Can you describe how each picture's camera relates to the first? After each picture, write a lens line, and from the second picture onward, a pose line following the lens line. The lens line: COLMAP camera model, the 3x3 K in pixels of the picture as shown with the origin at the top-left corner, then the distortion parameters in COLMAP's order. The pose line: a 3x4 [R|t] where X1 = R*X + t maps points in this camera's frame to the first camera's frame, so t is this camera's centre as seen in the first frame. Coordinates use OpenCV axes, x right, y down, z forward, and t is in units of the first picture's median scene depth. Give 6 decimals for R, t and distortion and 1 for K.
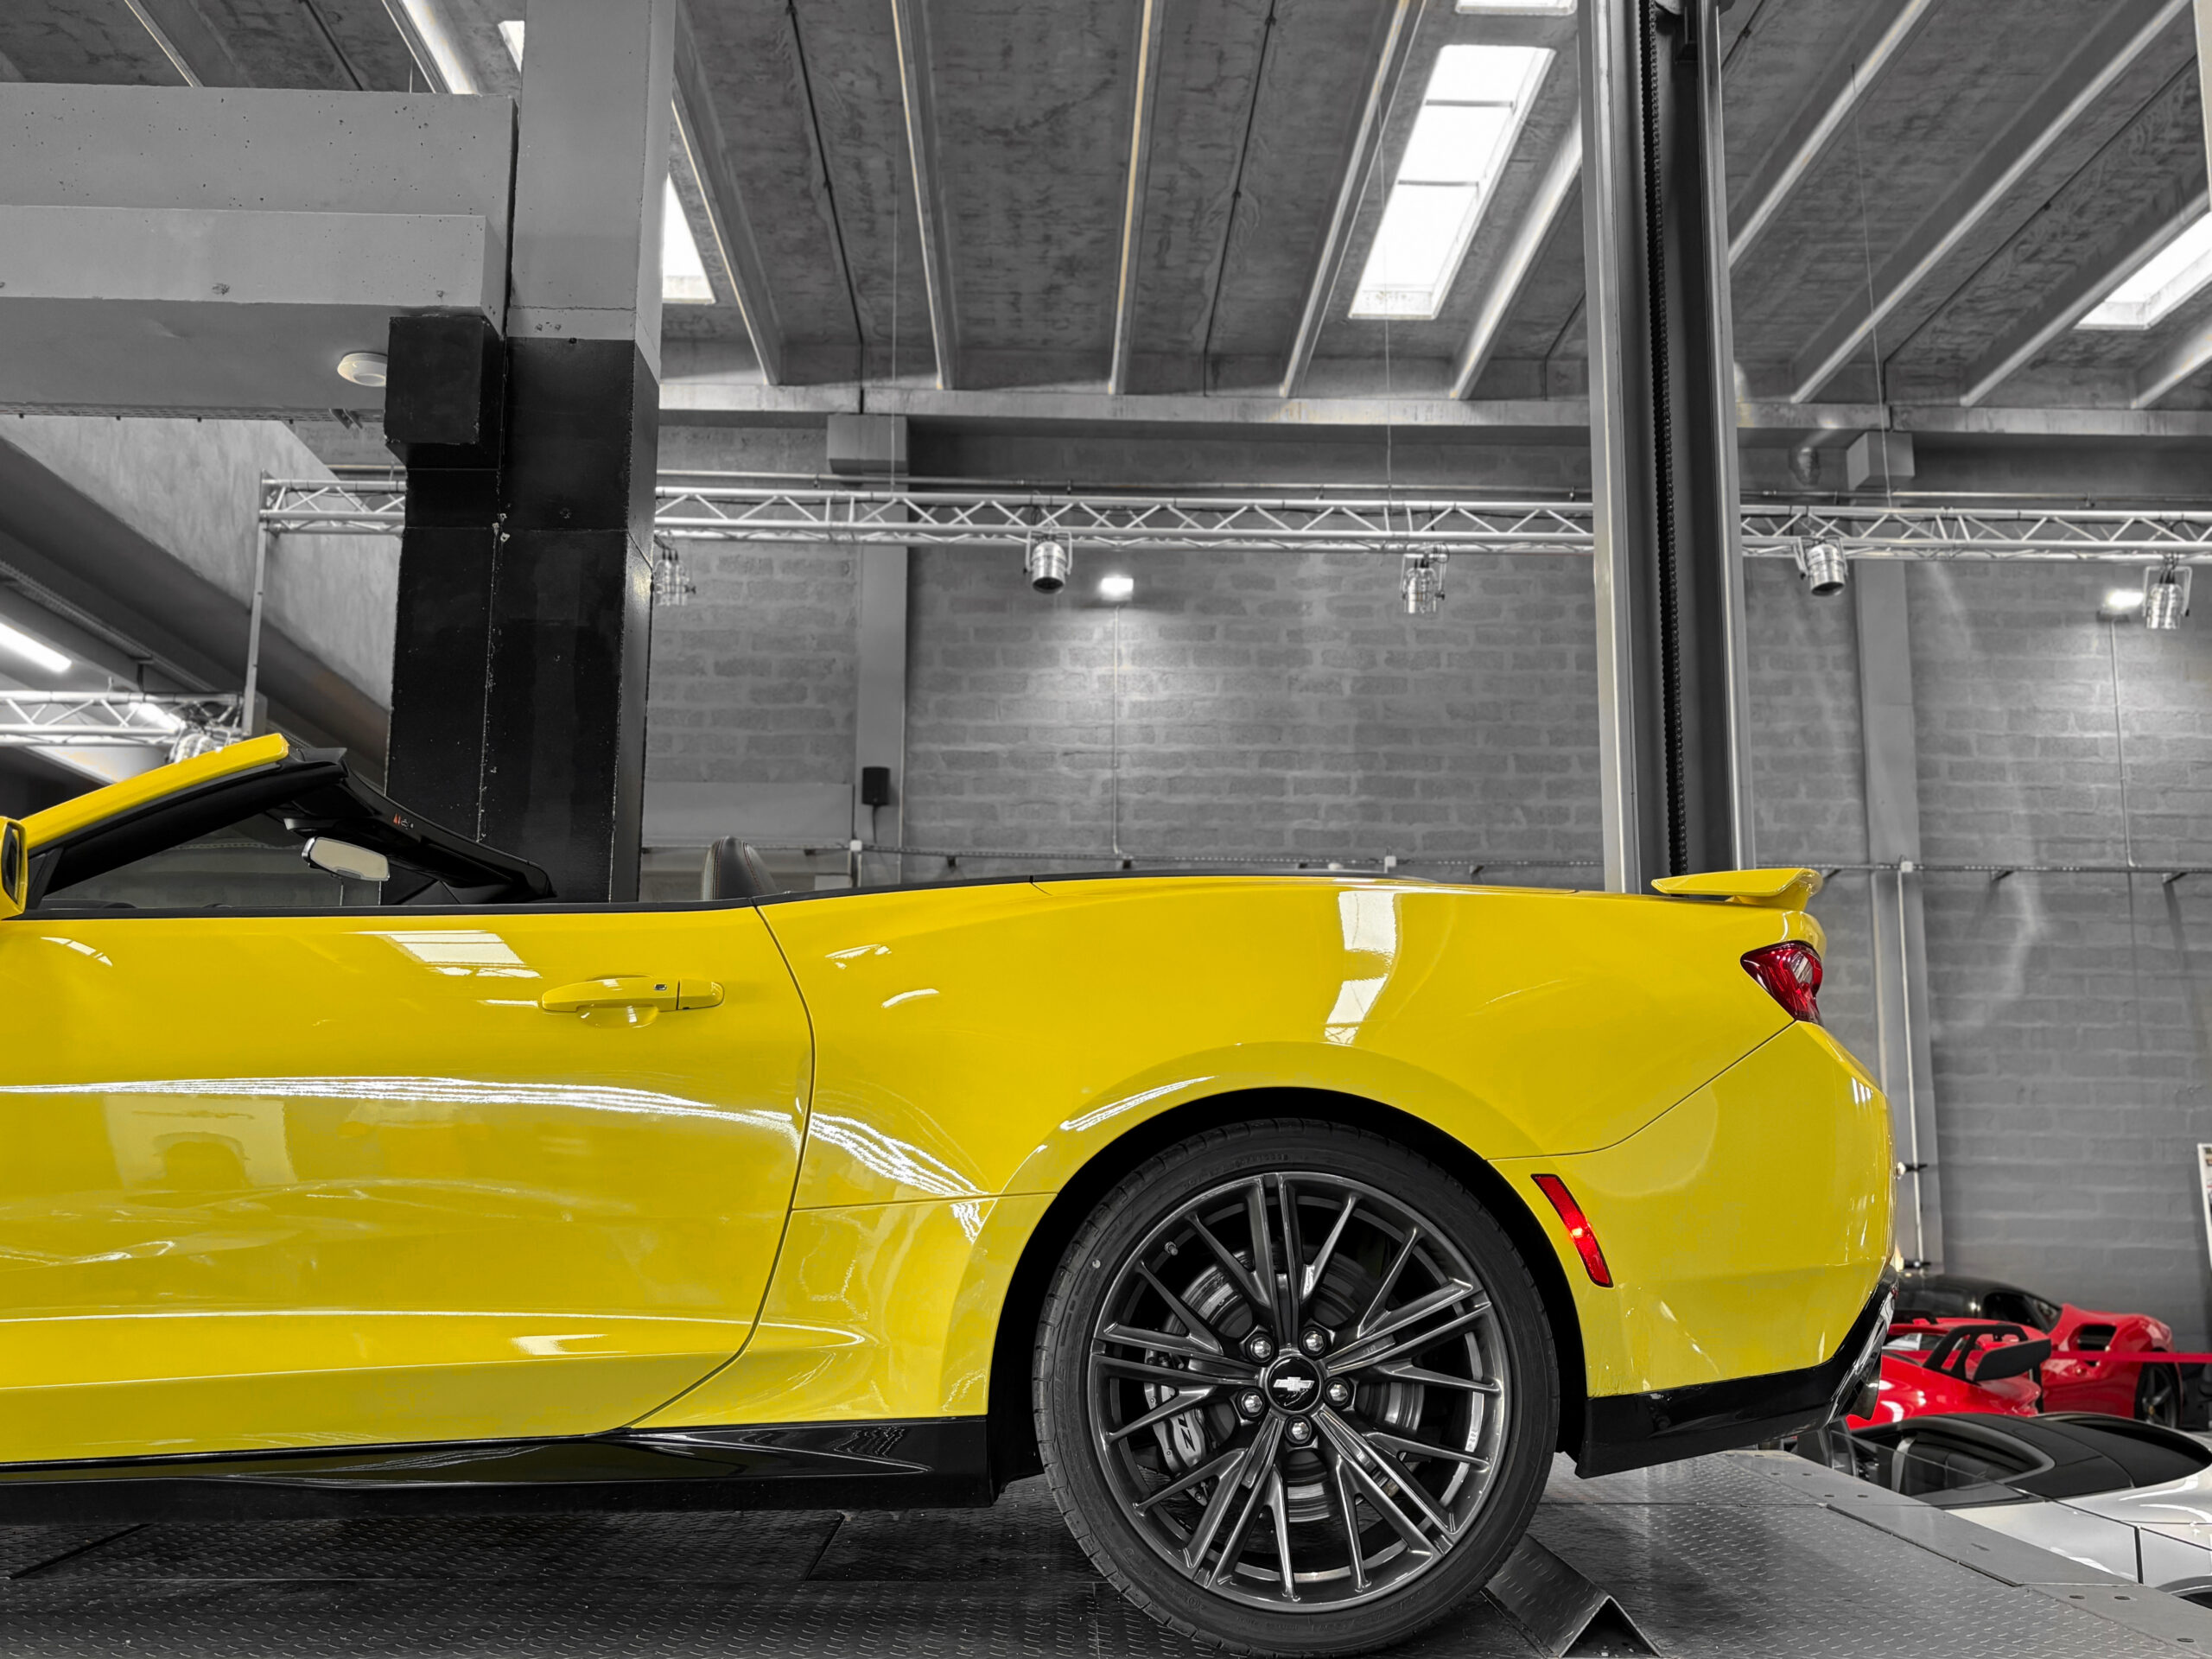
lens RADIAL K [[2024.7, 0, 1098.5], [0, 2024.7, 857.1], [0, 0, 1]] dist [0.040751, 0.000000]
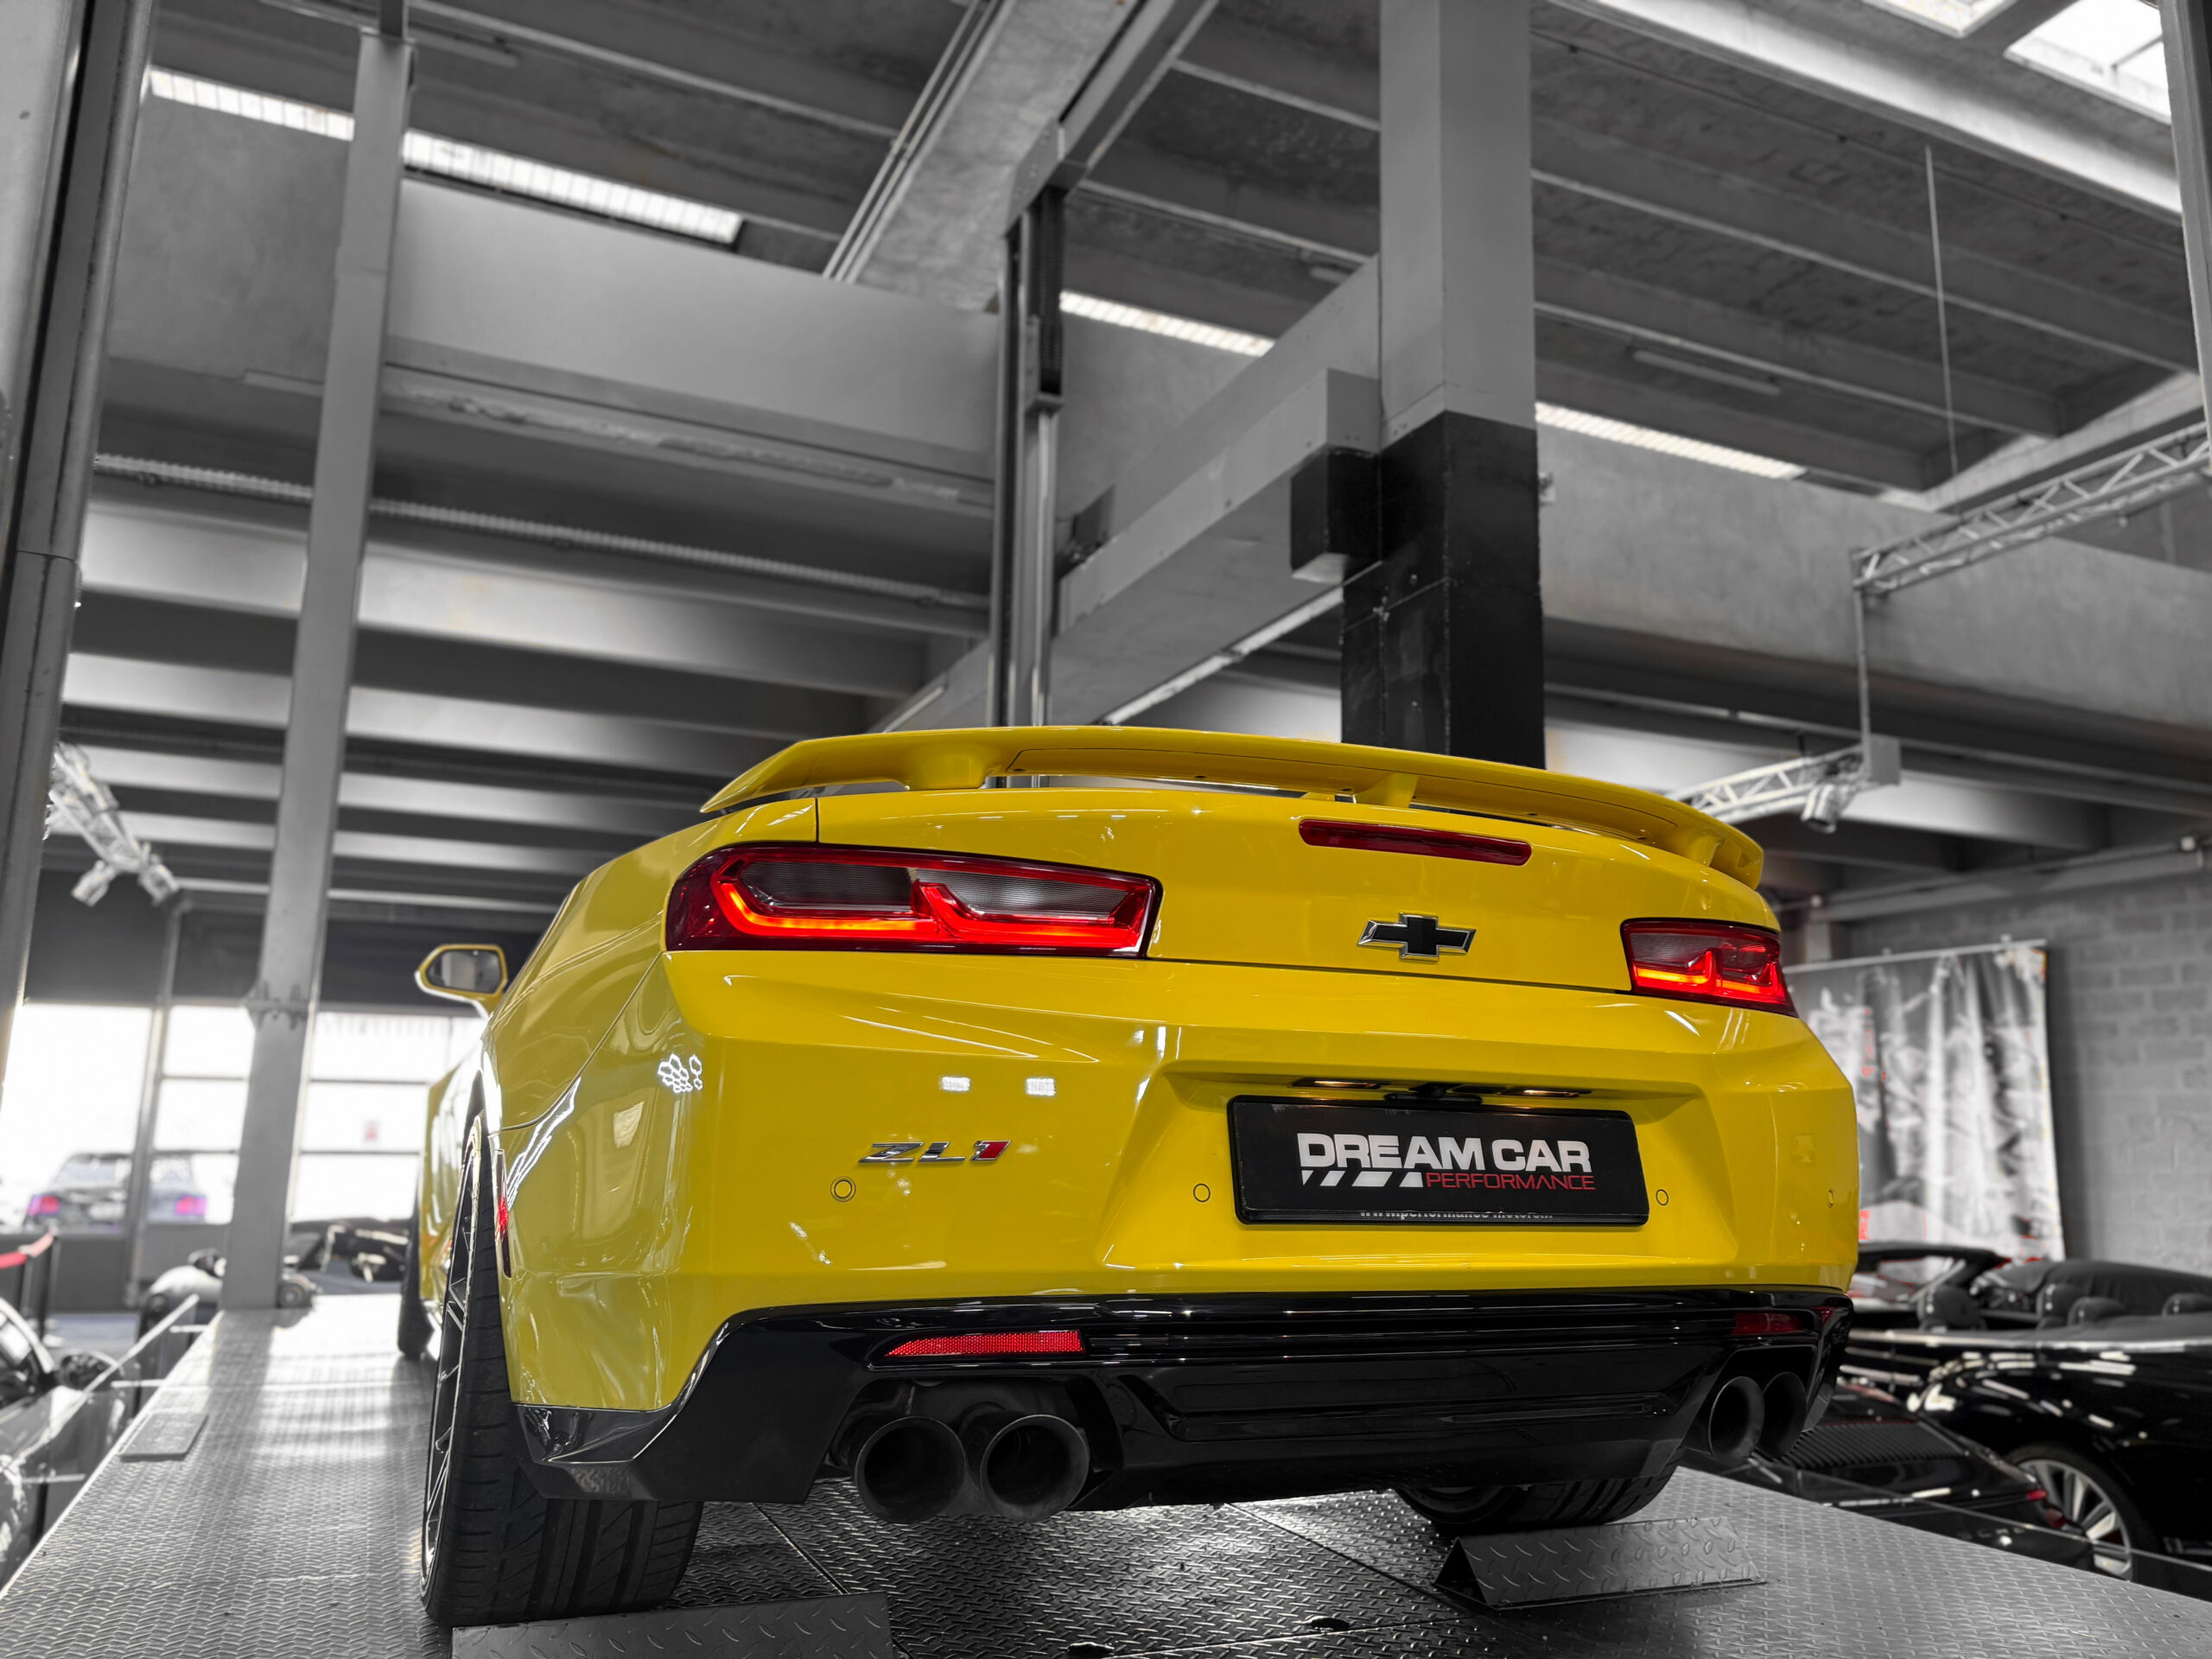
lens RADIAL K [[1656.1, 0, 1115.0], [0, 1656.1, 825.4], [0, 0, 1]] dist [0.041828, -0.039343]
pose [[0.386503, -0.174612, -0.905608, 0.176517], [0.130949, 0.982356, -0.133522, 0.024821], [0.912945, -0.066981, 0.402549, 0.162811]]
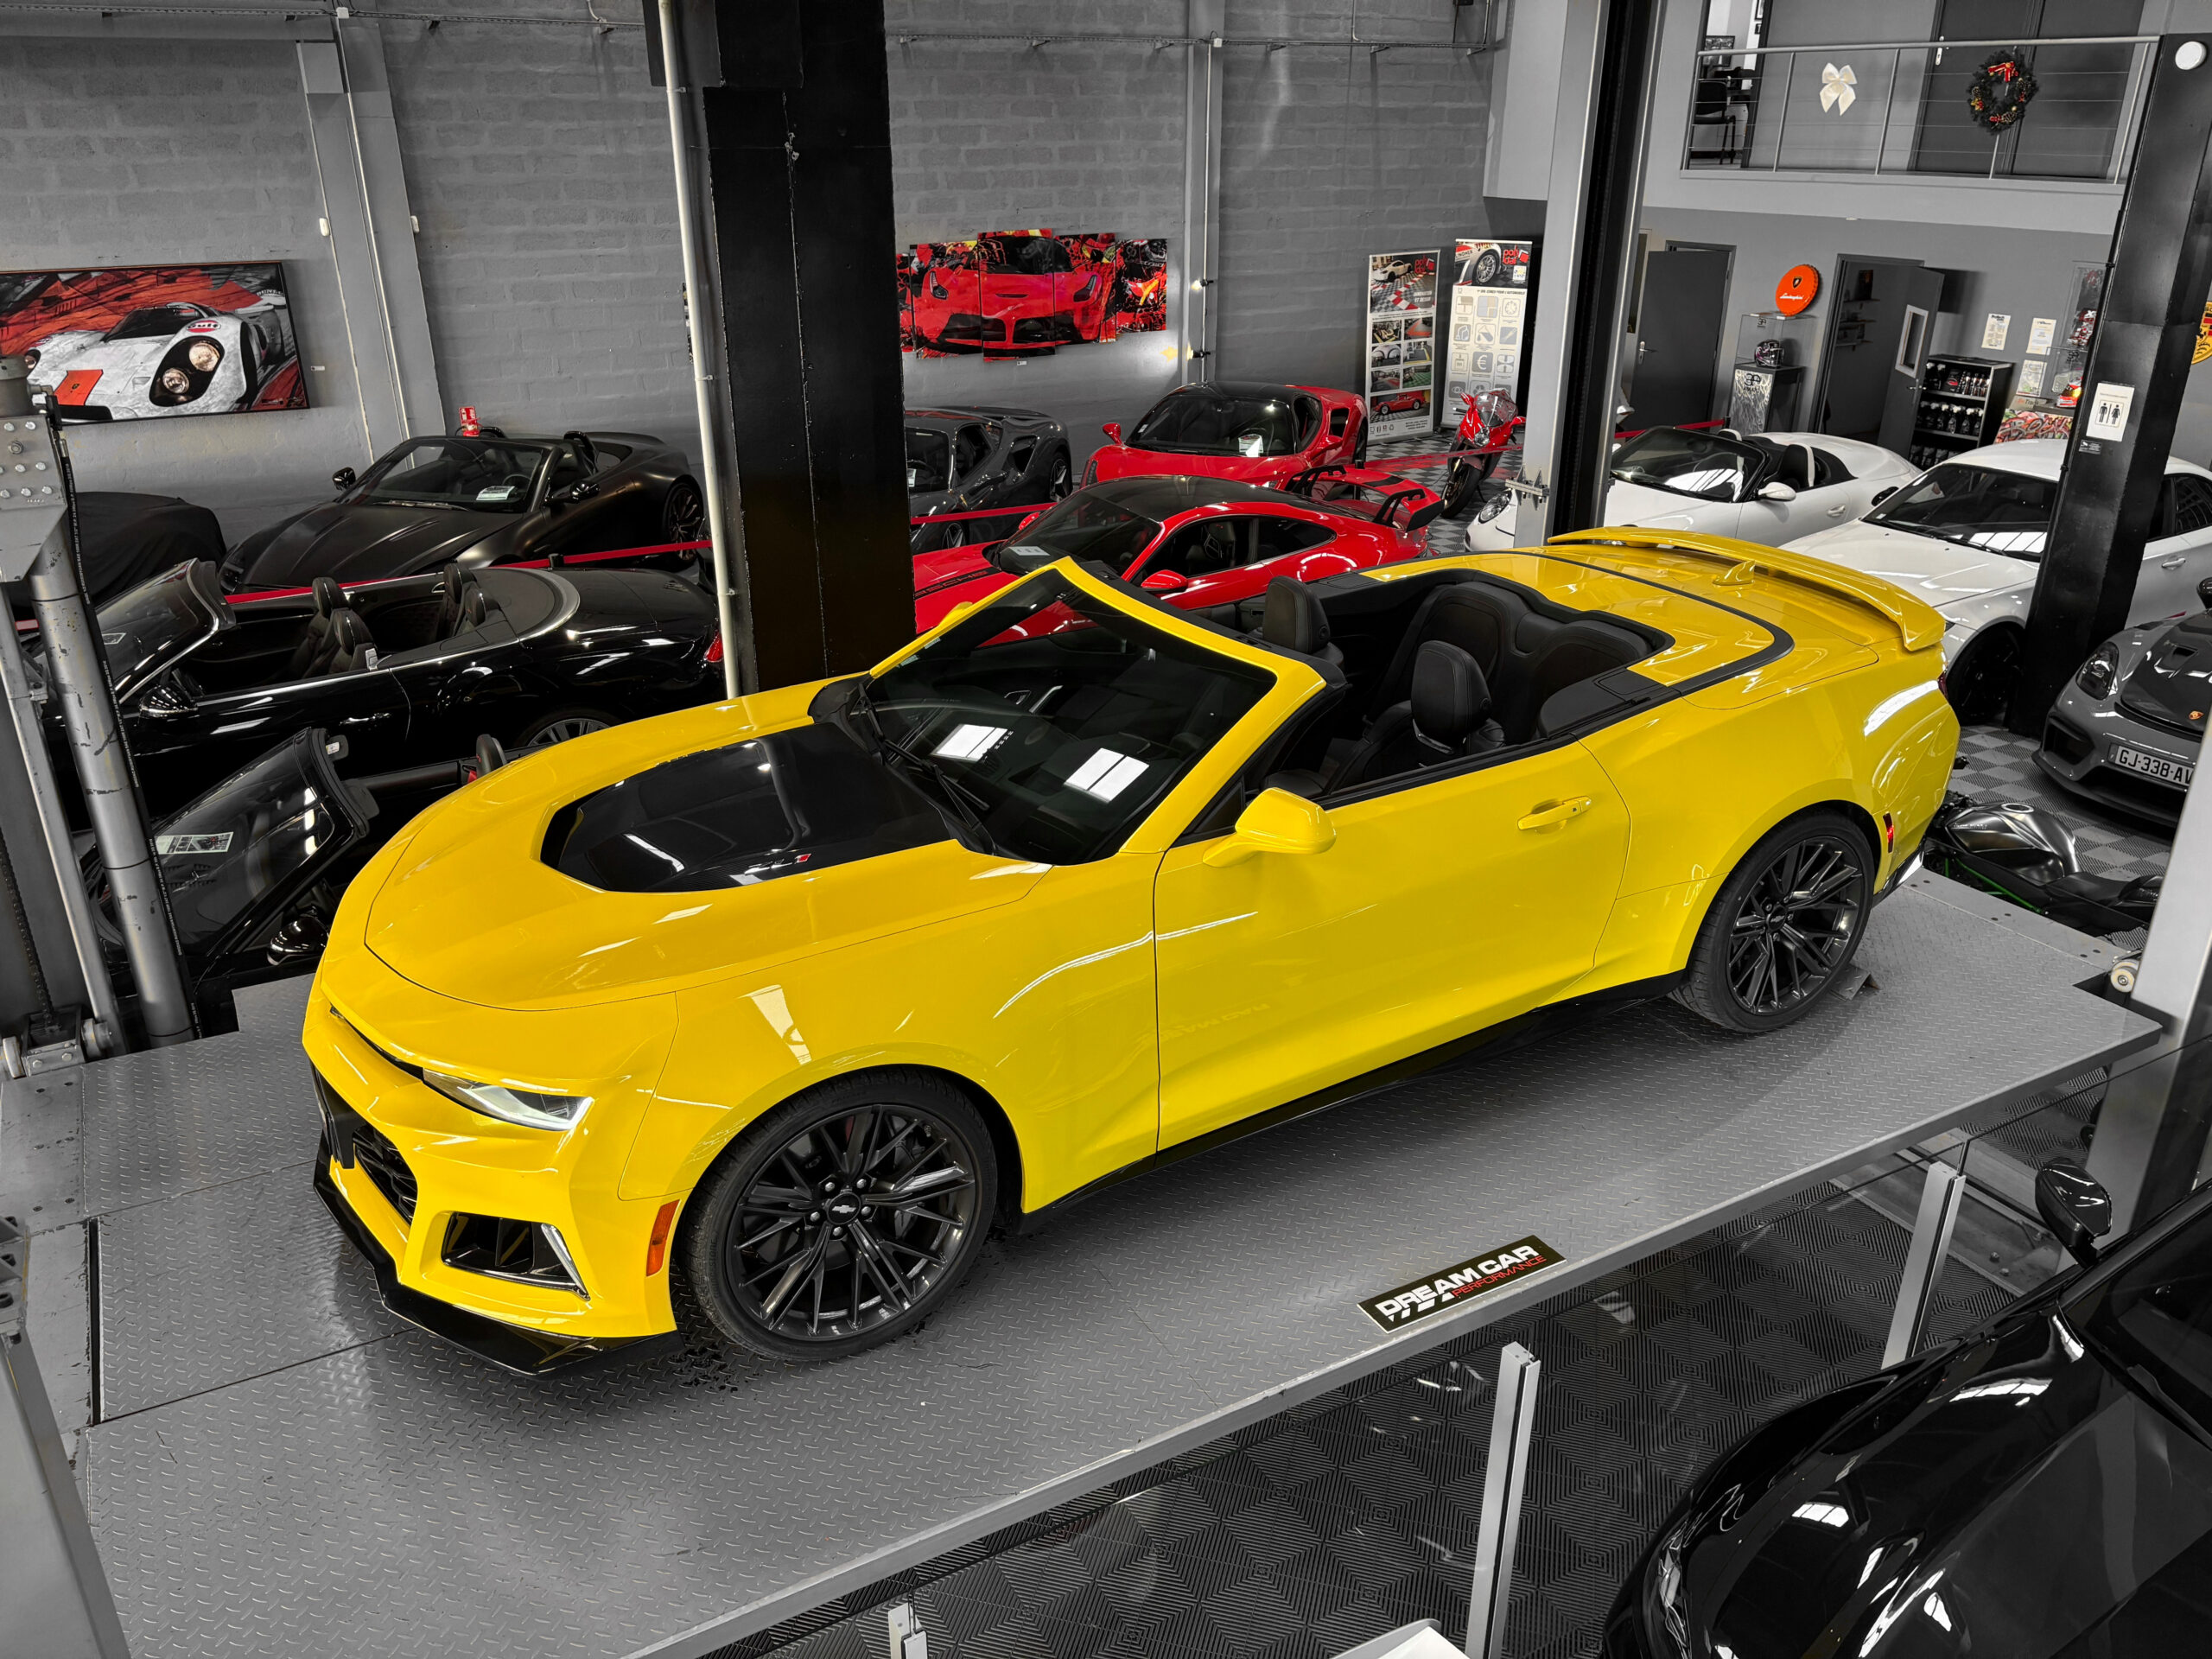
lens RADIAL K [[1656.1, 0, 1120.2], [0, 1656.1, 819.3], [0, 0, 1]] dist [0.041828, -0.039343]
pose [[0.880236, -0.191217, 0.434306, -0.216800], [-0.069246, 0.853665, 0.516198, -0.119180], [-0.469458, -0.484450, 0.738185, 0.011305]]
